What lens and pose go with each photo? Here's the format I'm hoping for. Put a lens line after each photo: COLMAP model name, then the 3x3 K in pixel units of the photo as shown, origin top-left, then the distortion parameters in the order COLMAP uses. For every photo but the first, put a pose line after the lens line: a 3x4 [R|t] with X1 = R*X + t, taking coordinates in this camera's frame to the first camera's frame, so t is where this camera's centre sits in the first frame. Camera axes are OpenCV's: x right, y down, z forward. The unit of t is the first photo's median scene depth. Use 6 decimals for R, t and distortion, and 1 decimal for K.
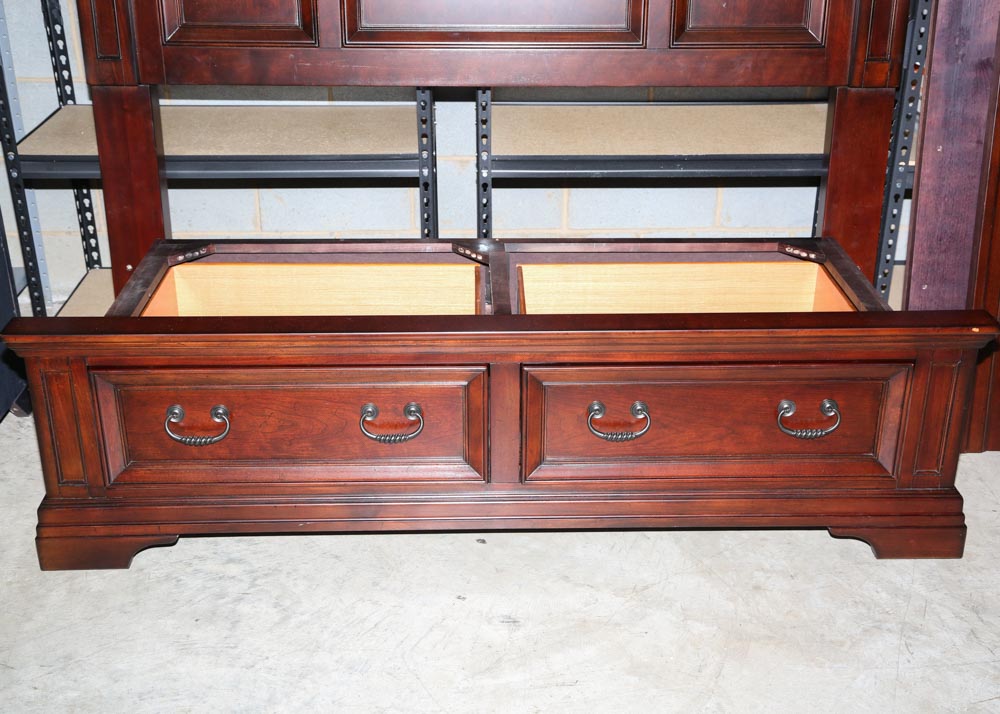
lens RADIAL K [[1291.5, 0, 508.1], [0, 1291.5, 367.8], [0, 0, 1]] dist [0.094461, 0.000000]
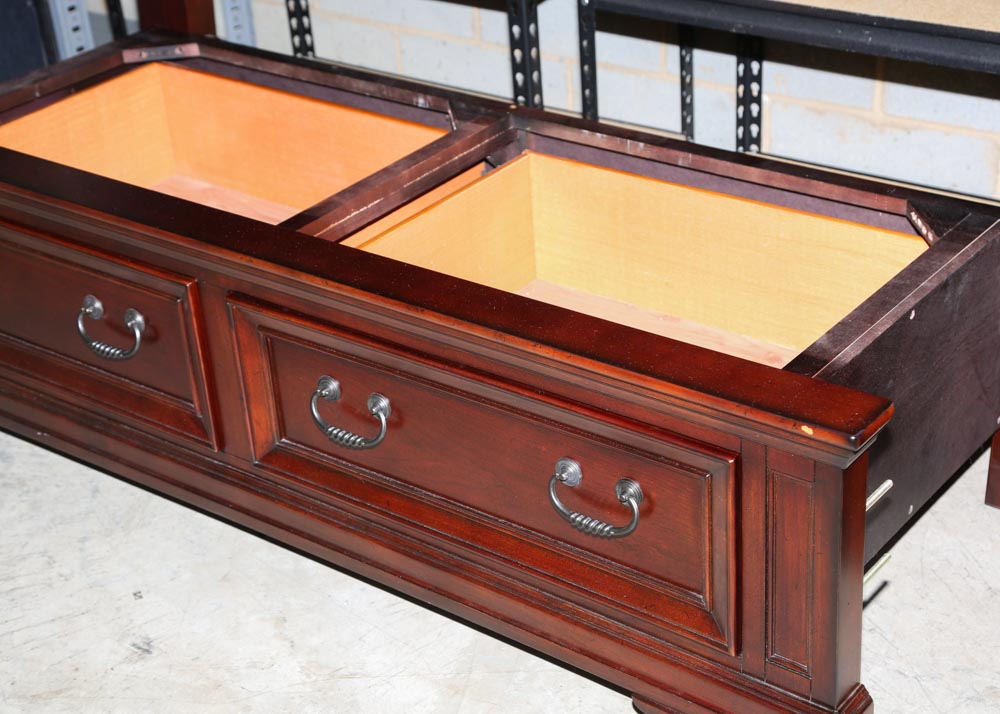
lens RADIAL K [[1810.6, 0, 507.3], [0, 1810.6, 355.9], [0, 0, 1]] dist [0.214421, 0.000000]
pose [[0.770700, 0.256308, -0.583377, 0.644310], [-0.206087, 0.966591, 0.152413, -0.136276], [0.602951, 0.002762, 0.797773, 0.316623]]
